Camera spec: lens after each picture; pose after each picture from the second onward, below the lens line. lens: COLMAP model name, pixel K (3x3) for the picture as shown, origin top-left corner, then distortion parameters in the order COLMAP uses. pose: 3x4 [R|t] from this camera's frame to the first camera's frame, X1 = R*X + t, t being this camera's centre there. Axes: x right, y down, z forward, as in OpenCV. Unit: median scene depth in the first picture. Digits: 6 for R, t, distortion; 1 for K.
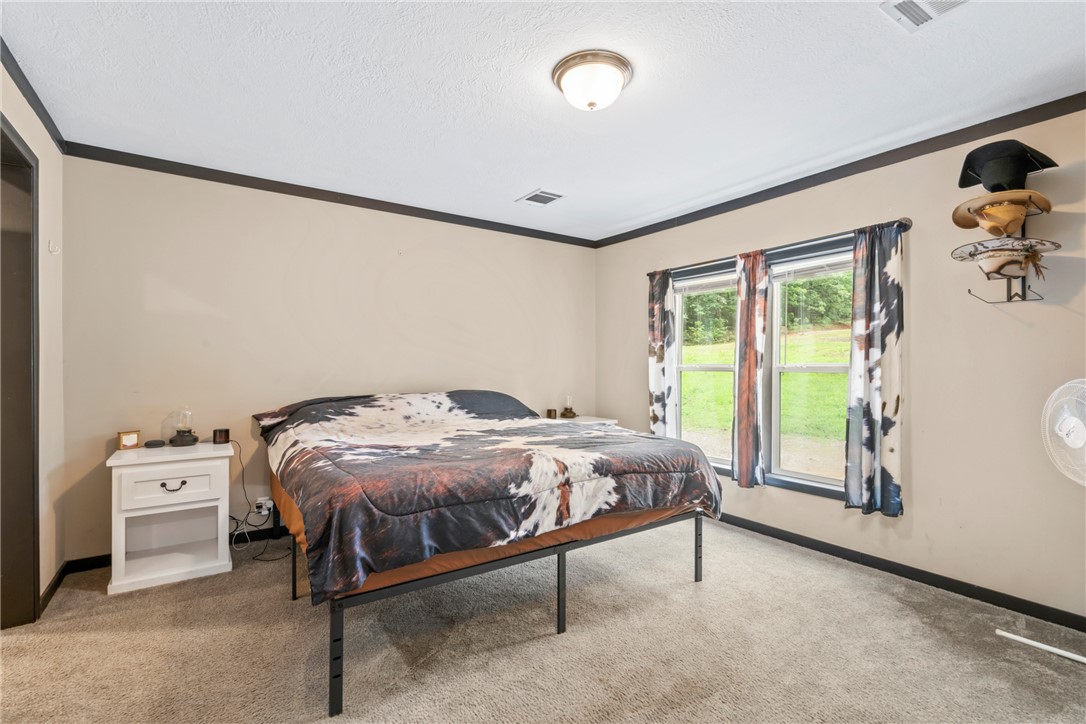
lens RADIAL K [[491.5, 0, 536.7], [0, 491.5, 368.8], [0, 0, 1]] dist [-0.000812, -0.000003]
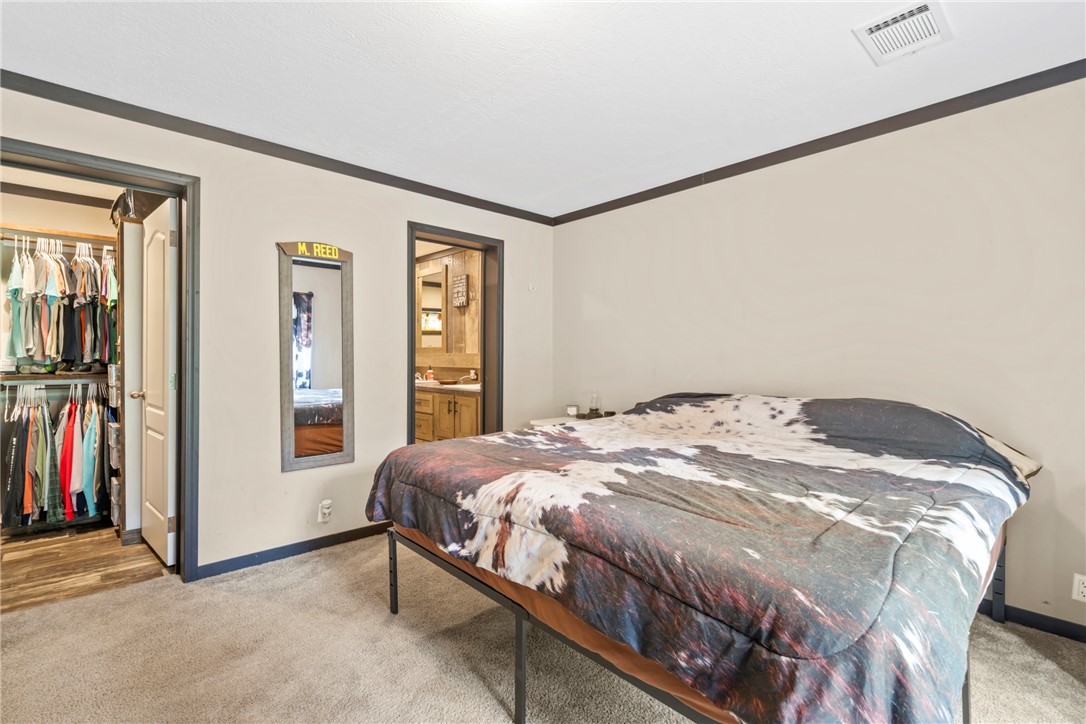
lens RADIAL K [[497.3, 0, 539.9], [0, 497.3, 354.6], [0, 0, 1]] dist [0.001380, 0.000429]
pose [[0.139336, -0.009335, -0.990201, 0.779404], [-0.007651, 0.999916, -0.010503, -0.005085], [0.990216, 0.009040, 0.139252, 0.914633]]
